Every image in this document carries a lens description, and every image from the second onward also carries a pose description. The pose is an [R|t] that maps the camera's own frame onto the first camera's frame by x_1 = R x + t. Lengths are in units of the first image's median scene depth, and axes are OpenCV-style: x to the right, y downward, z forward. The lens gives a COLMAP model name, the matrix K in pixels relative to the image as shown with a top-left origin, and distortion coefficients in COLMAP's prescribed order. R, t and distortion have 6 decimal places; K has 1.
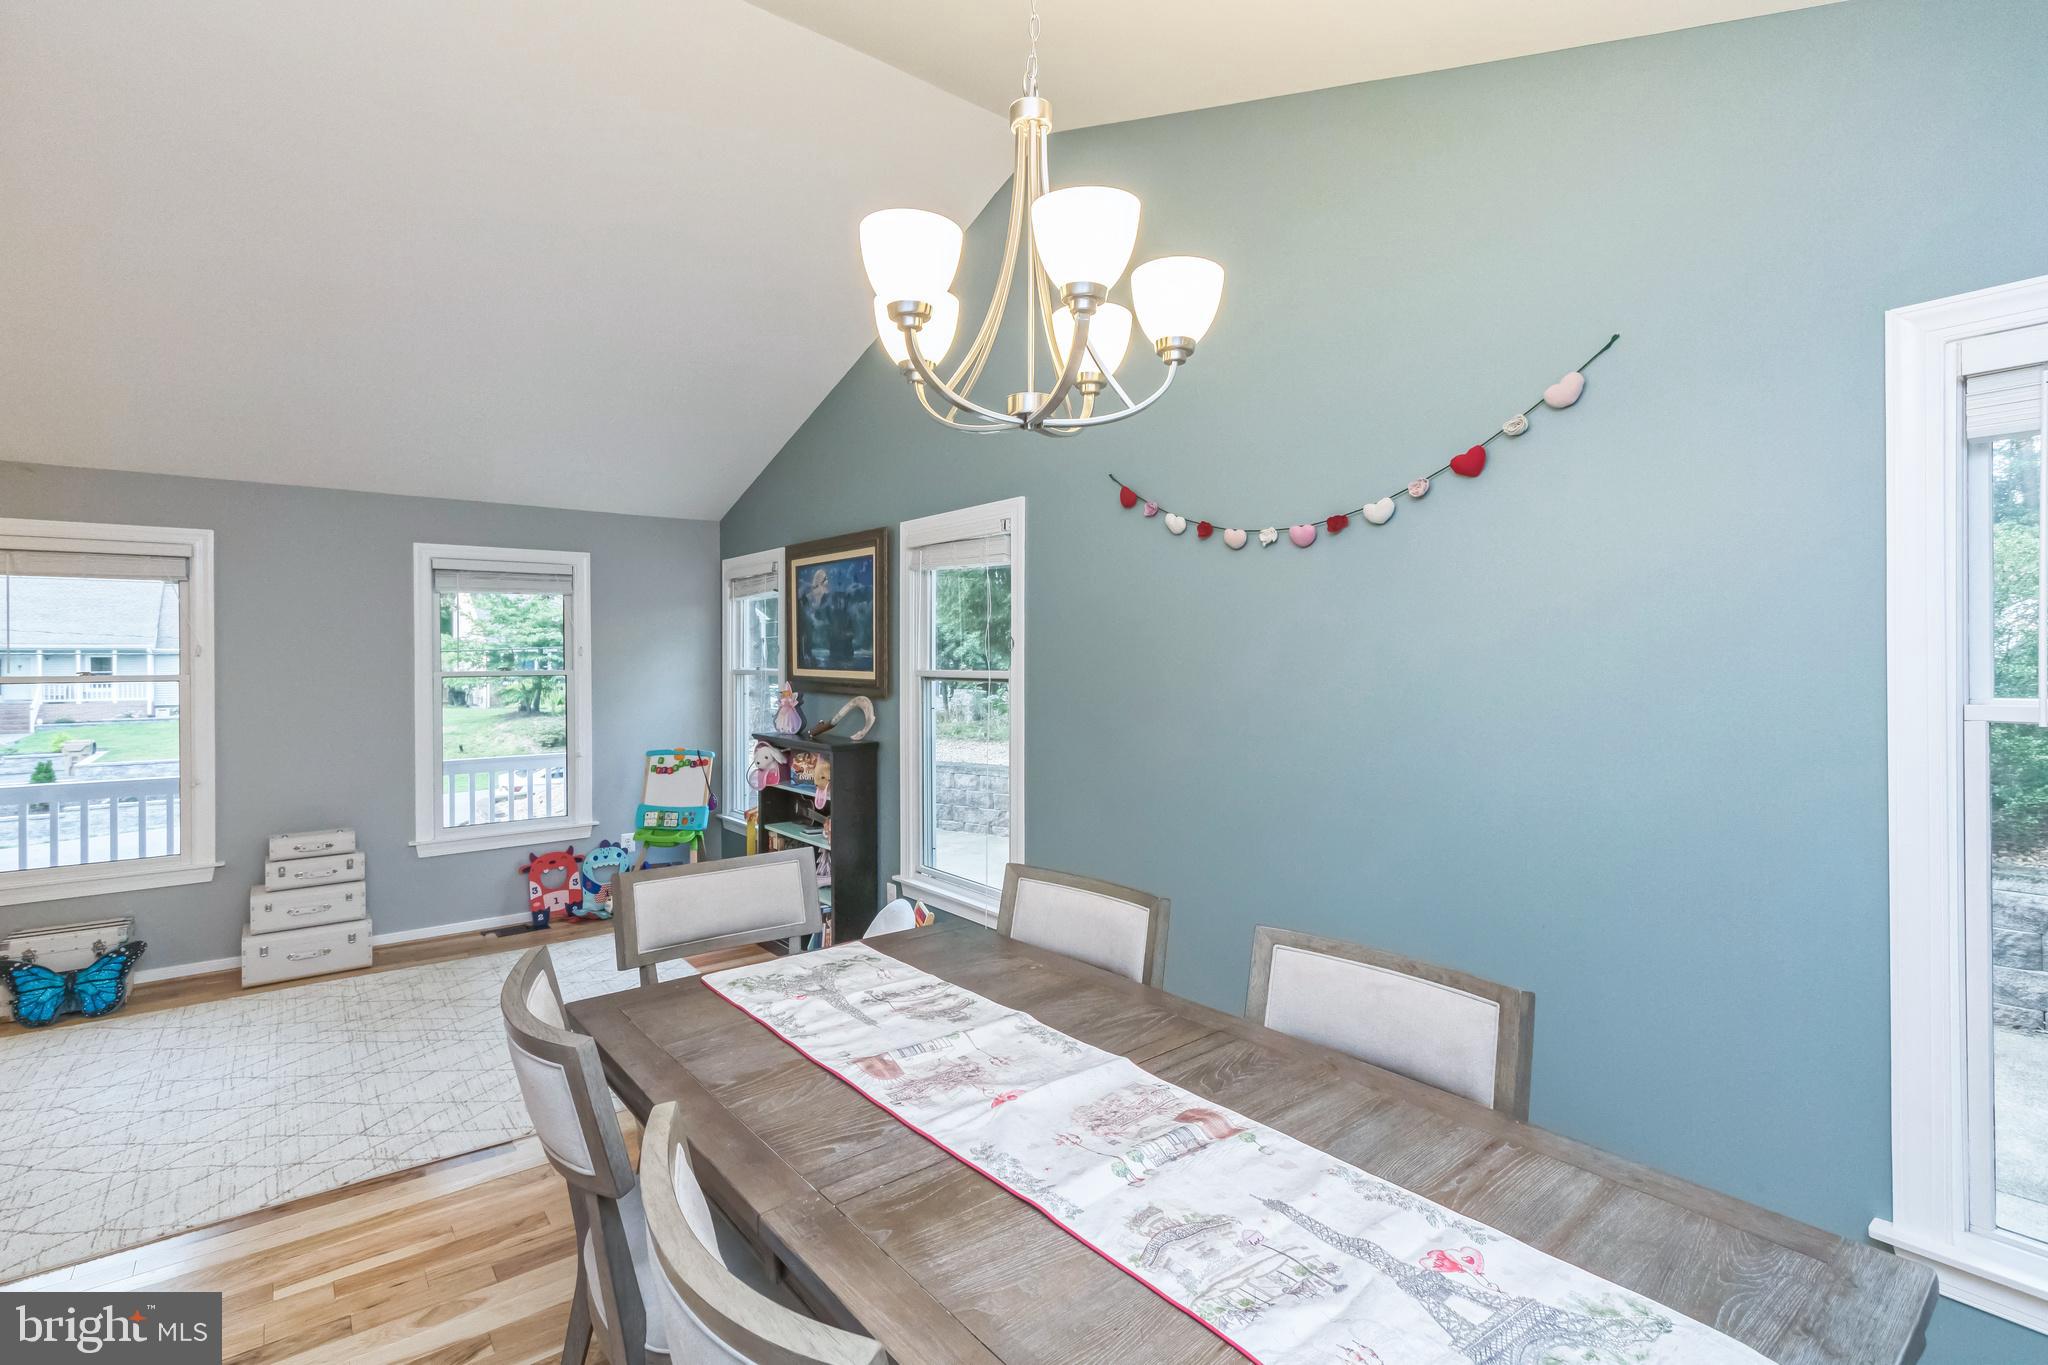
lens RADIAL K [[943.1, 0, 1002.3], [0, 943.1, 667.2], [0, 0, 1]] dist [-0.000576, 0.000219]
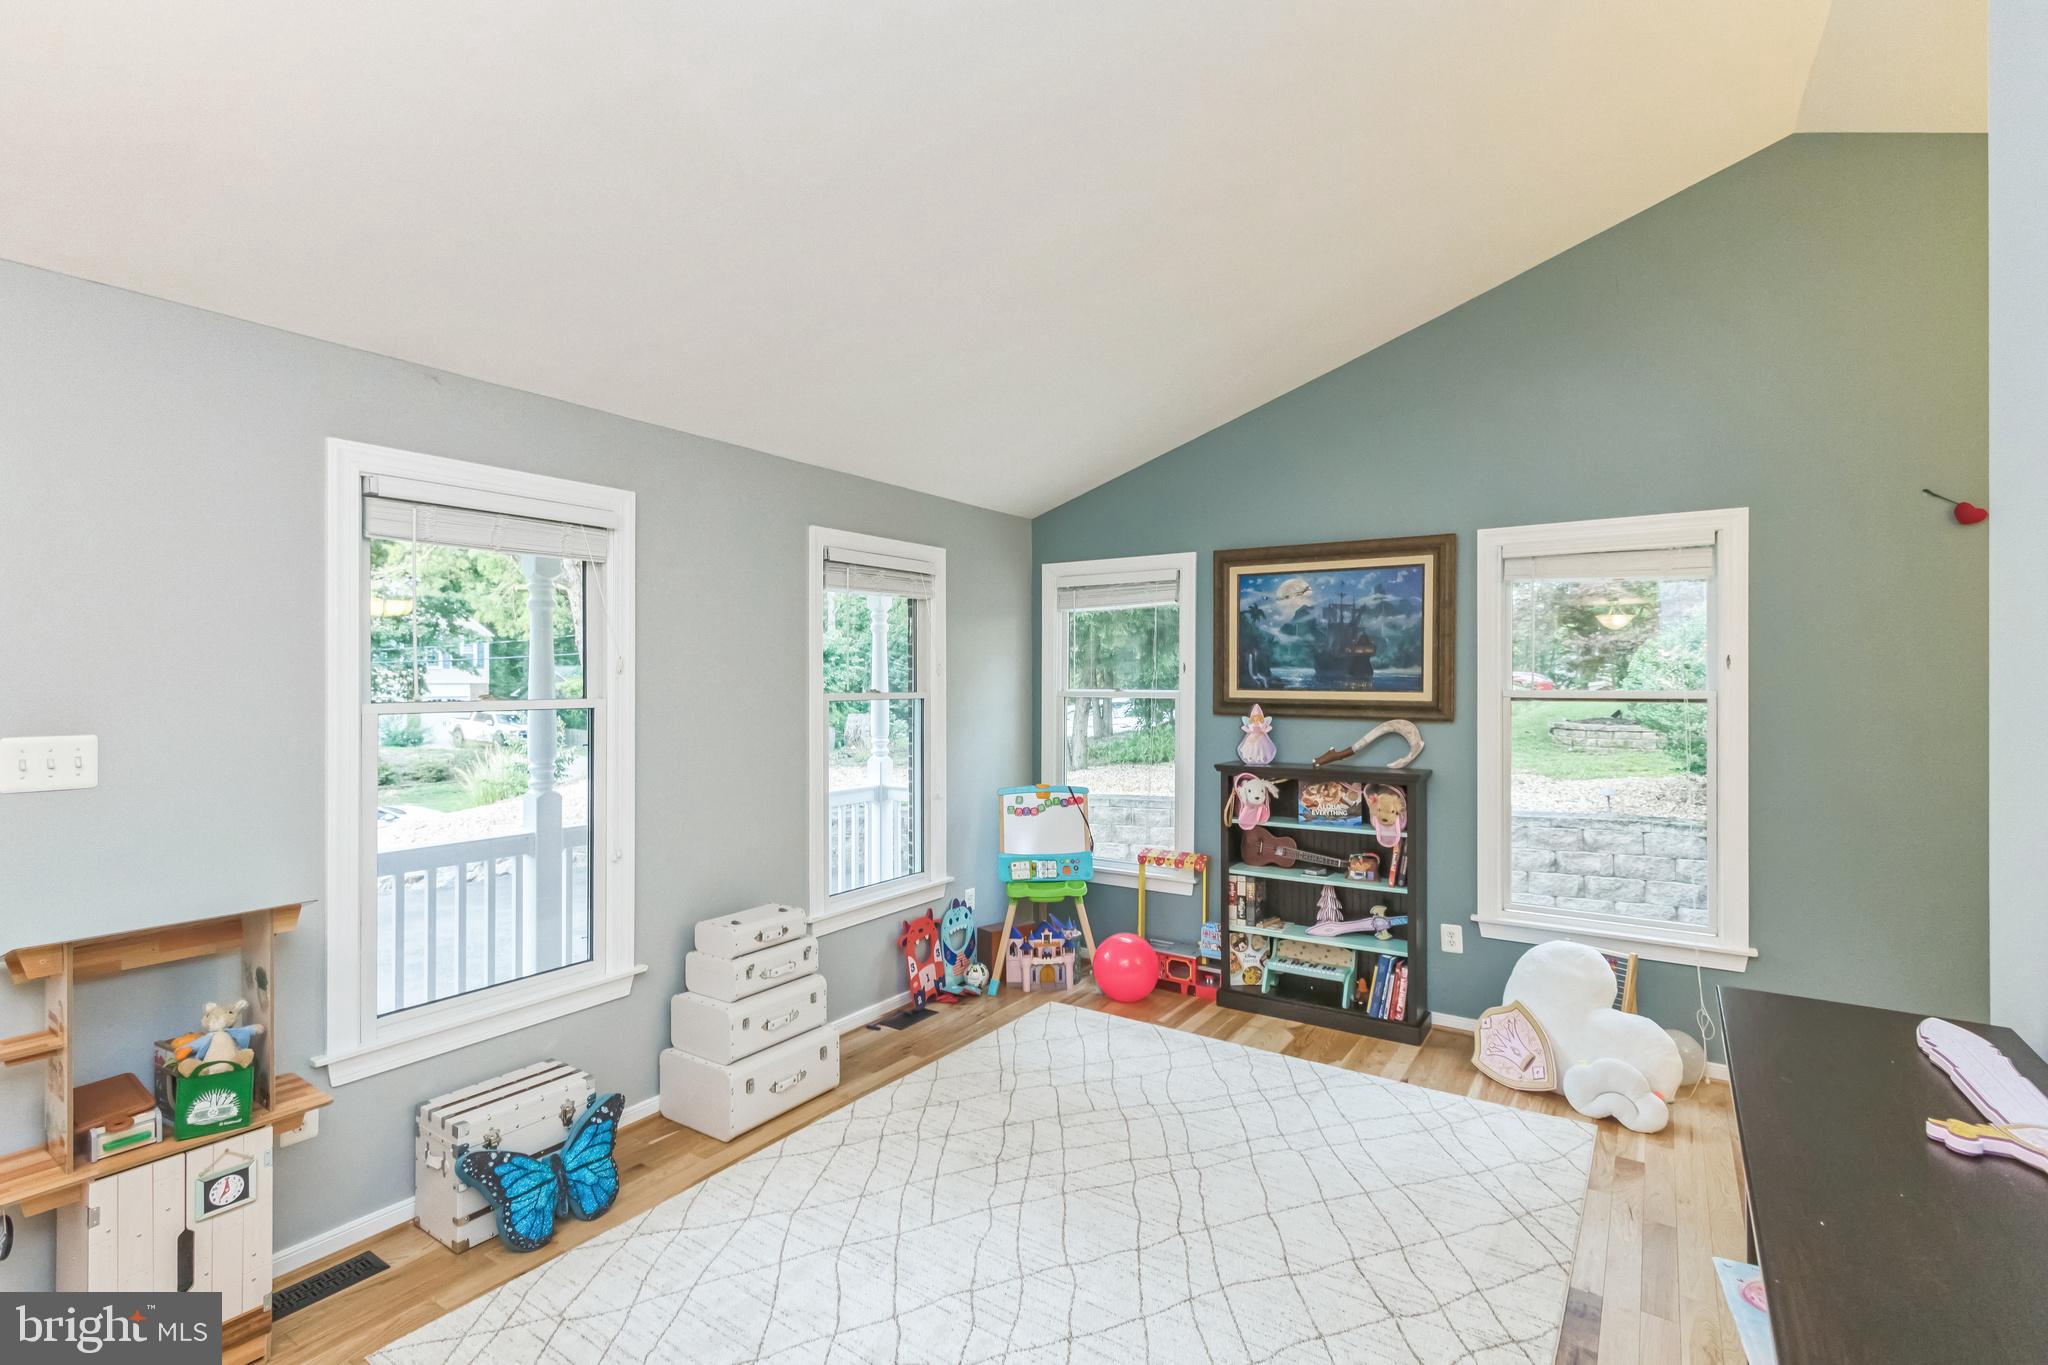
lens RADIAL K [[943.1, 0, 1026.3], [0, 943.1, 686.5], [0, 0, 1]] dist [-0.000576, 0.000219]
pose [[0.953693, 0.001600, 0.300777, -0.699158], [0.000717, 0.999971, -0.007594, 0.005147], [-0.300780, 0.007458, 0.953664, 0.224247]]
